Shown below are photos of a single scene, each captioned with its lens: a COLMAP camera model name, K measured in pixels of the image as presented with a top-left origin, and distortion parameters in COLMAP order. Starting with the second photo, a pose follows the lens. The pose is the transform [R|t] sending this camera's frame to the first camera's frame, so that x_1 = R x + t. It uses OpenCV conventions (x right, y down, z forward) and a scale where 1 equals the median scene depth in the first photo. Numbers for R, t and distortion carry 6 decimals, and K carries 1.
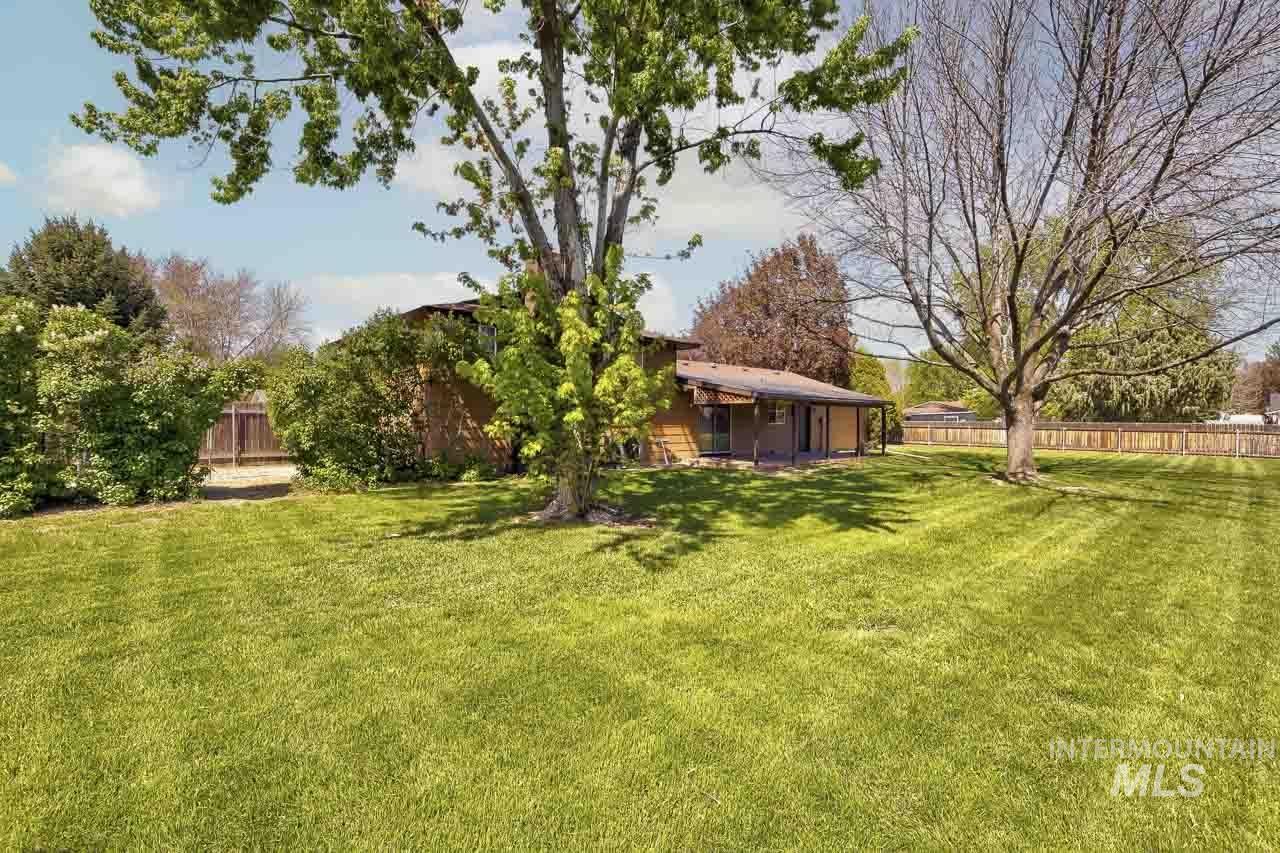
lens RADIAL K [[544.5, 0, 641.0], [0, 544.5, 424.5], [0, 0, 1]] dist [0.001578, 0.000146]
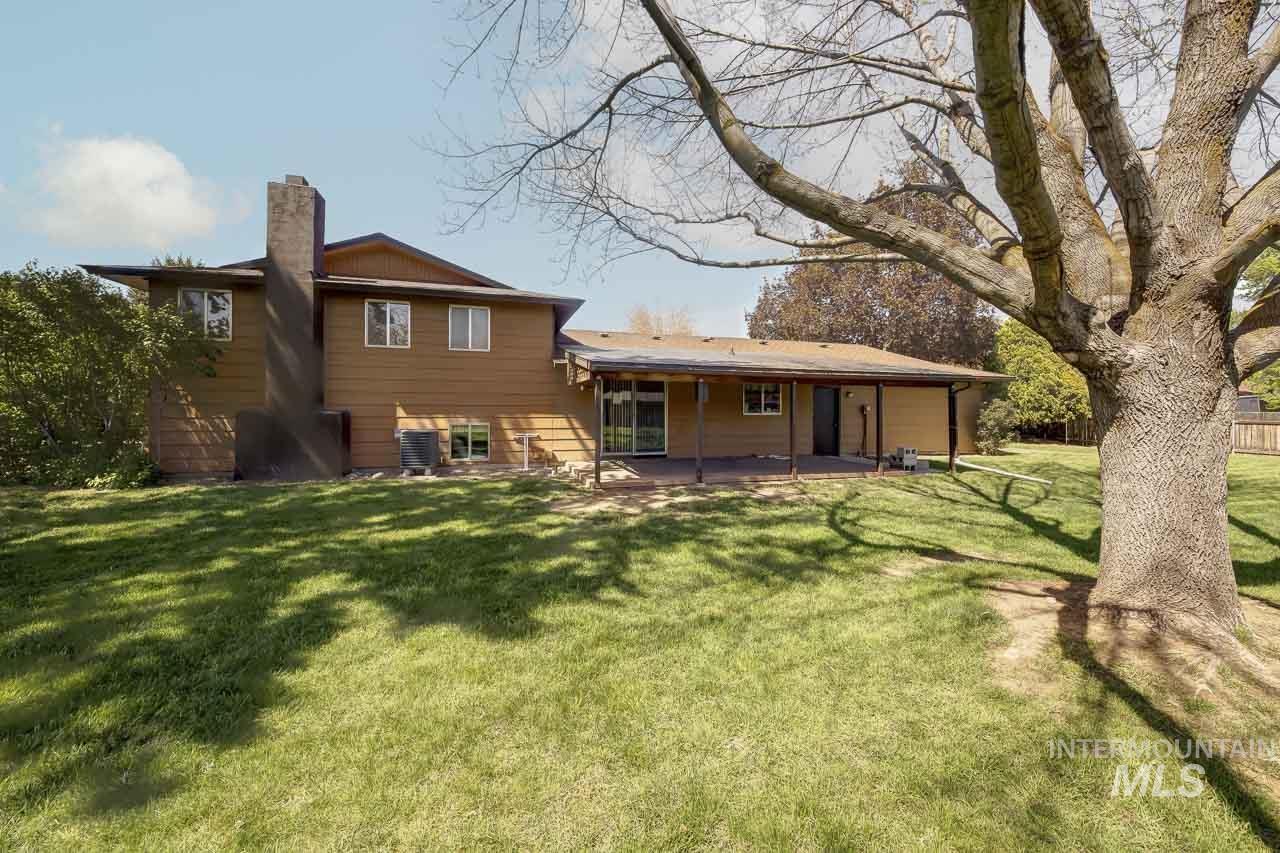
lens RADIAL K [[445.6, 0, 646.7], [0, 445.6, 406.8], [0, 0, 1]] dist [0.000281, 0.000011]
pose [[0.911081, -0.000033, -0.412227, 0.562043], [-0.006323, 0.999881, -0.014055, -0.001374], [0.412178, 0.015412, 0.910973, 0.703666]]
